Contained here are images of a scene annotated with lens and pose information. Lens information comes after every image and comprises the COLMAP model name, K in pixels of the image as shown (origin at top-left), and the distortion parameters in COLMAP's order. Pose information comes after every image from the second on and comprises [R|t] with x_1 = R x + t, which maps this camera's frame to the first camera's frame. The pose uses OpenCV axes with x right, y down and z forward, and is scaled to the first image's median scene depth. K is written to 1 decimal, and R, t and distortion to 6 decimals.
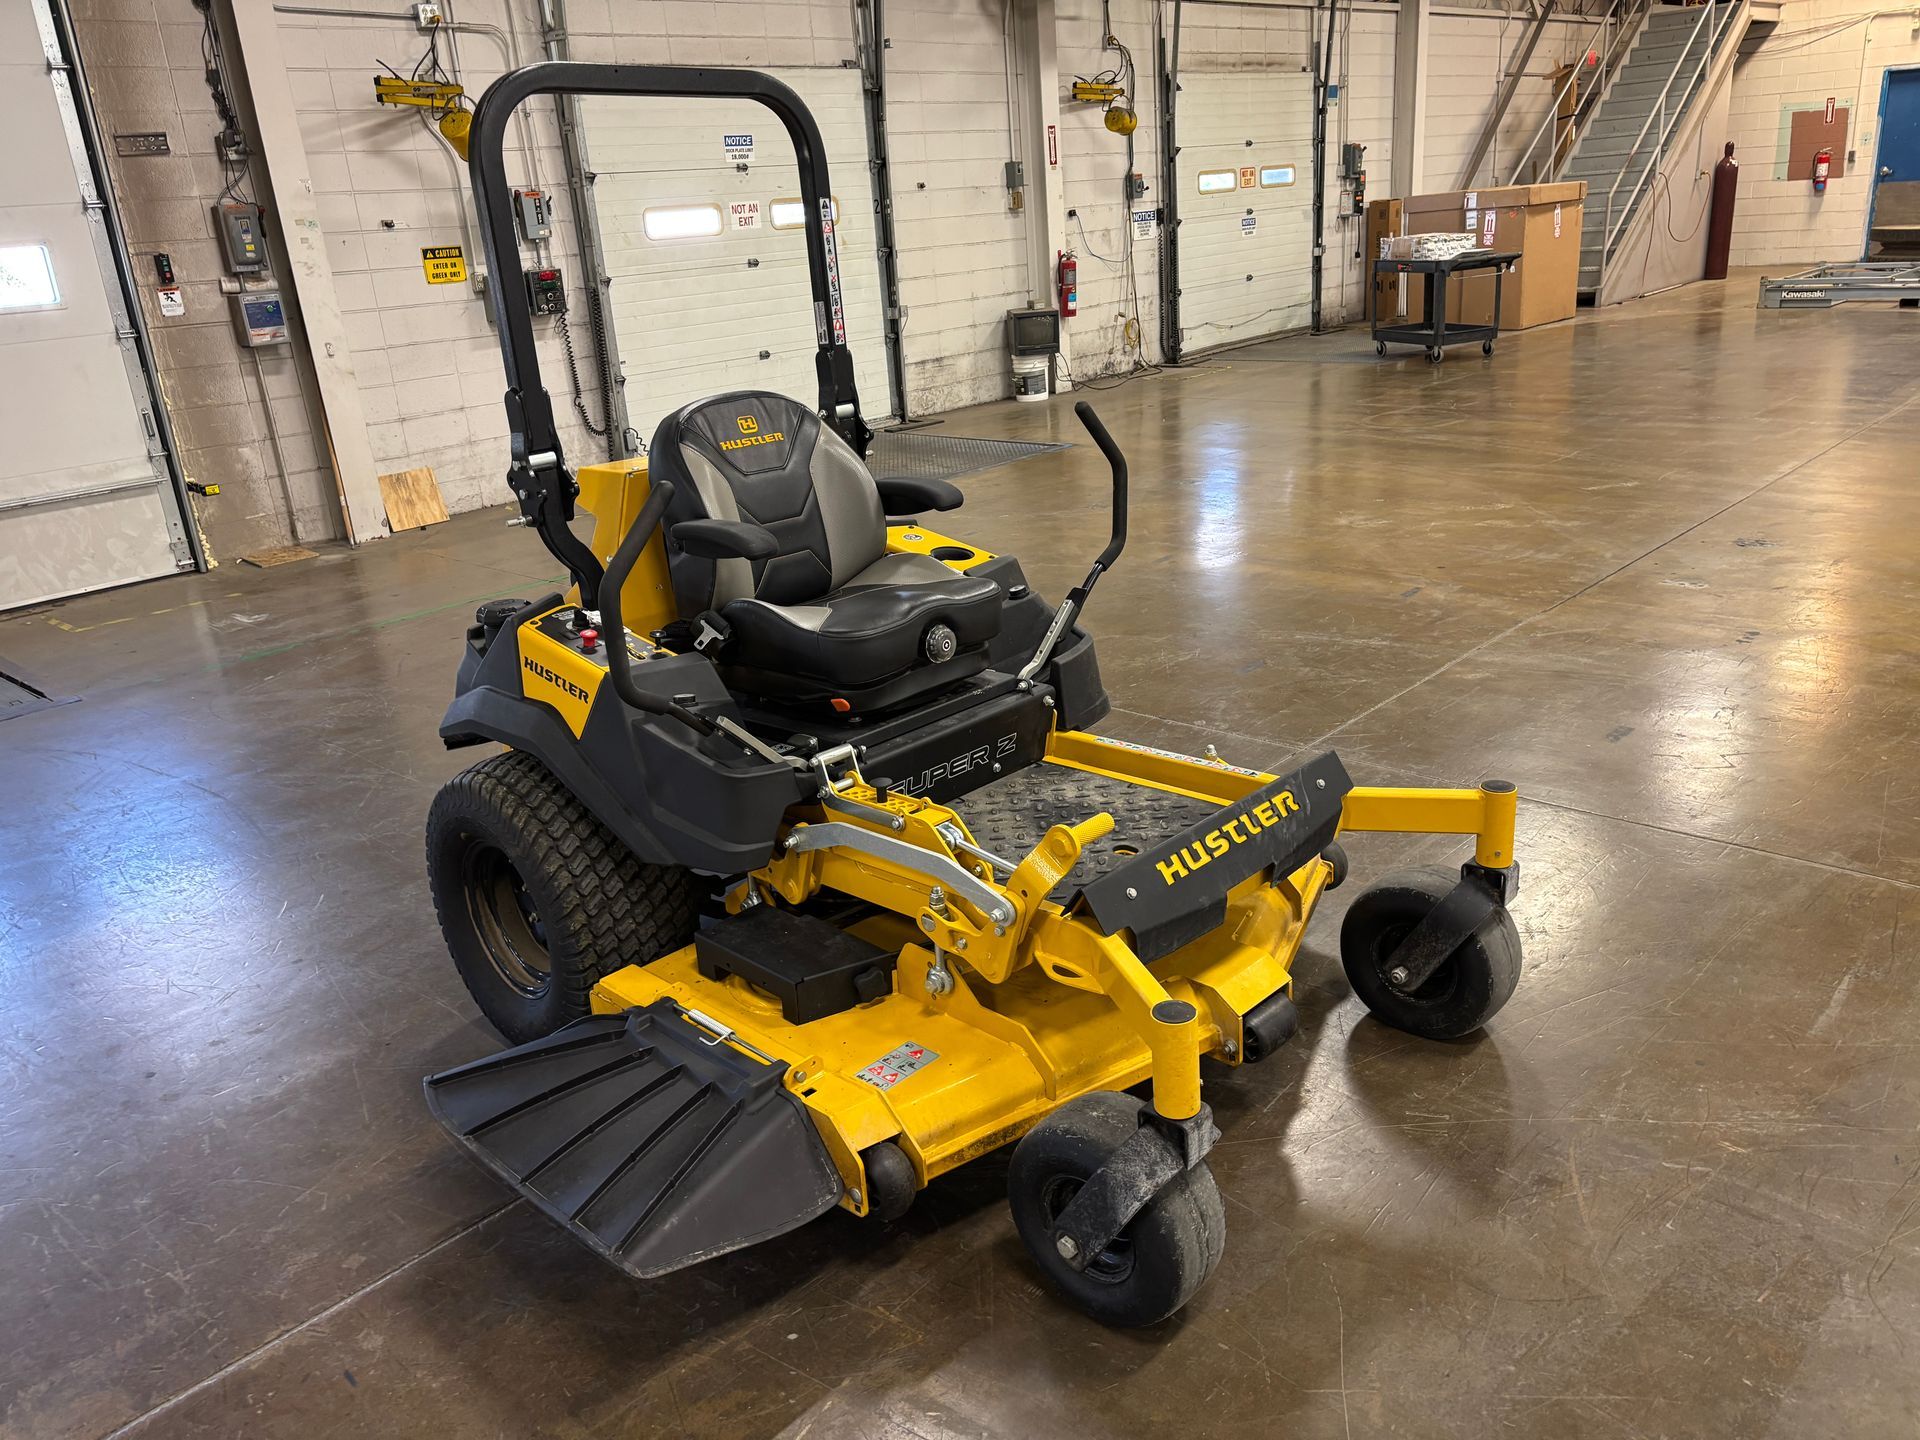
lens RADIAL K [[1462.1, 0, 960.0], [0, 1462.1, 720.0], [0, 0, 1]] dist [0.048701, -0.049184]
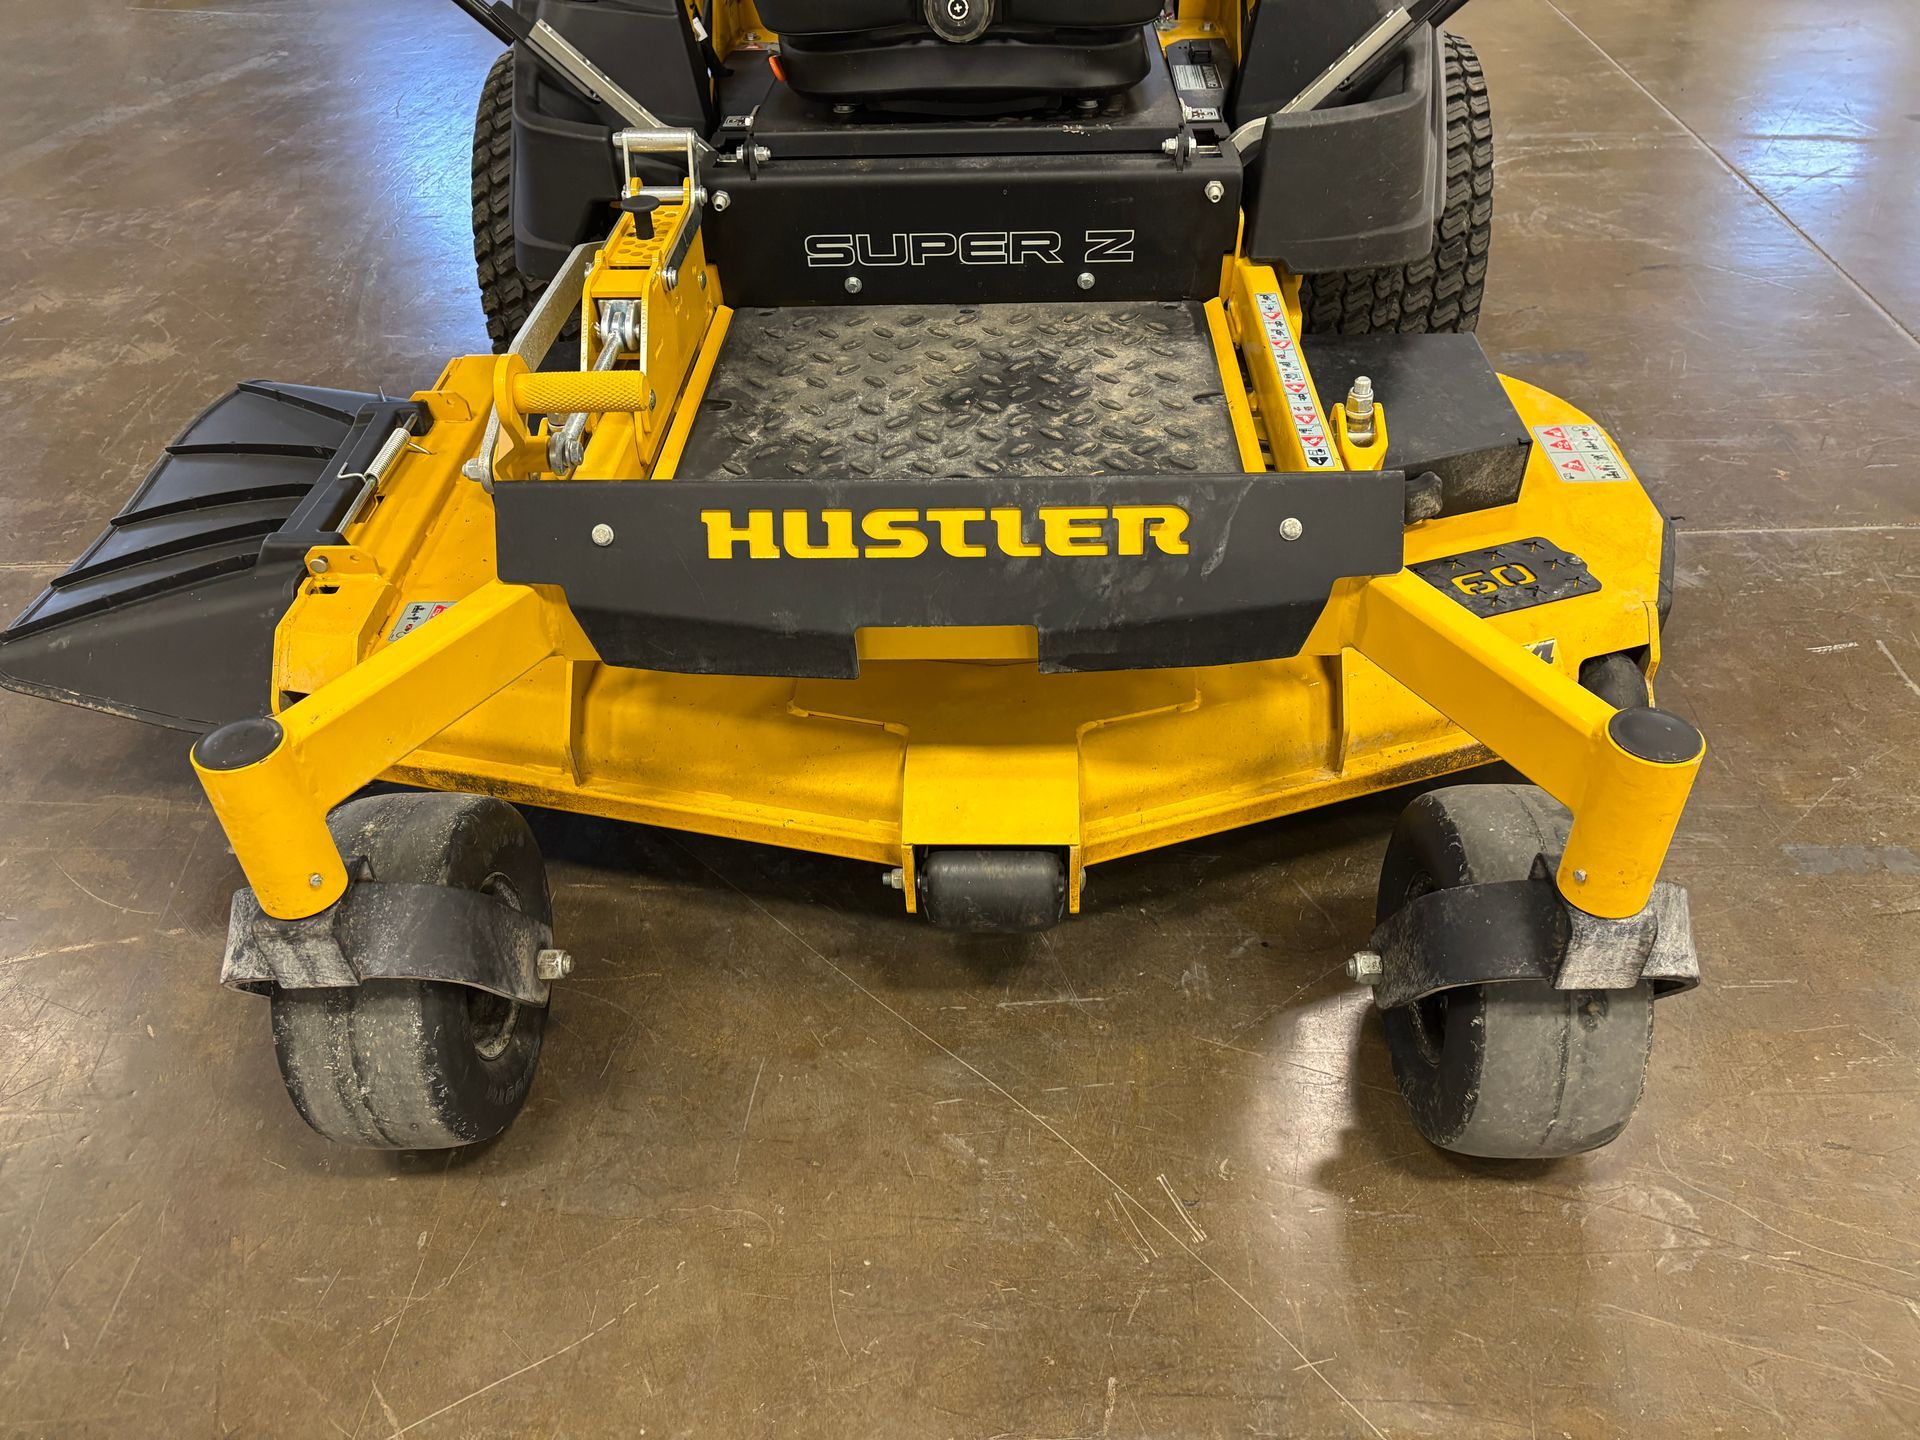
lens RADIAL K [[1446.5, 0, 967.3], [0, 1446.5, 719.8], [0, 0, 1]] dist [0.044734, -0.036403]
pose [[0.667545, 0.504614, -0.547493, 0.420882], [-0.253434, 0.845399, 0.470183, -0.083327], [0.700111, -0.175115, 0.692228, 0.580362]]
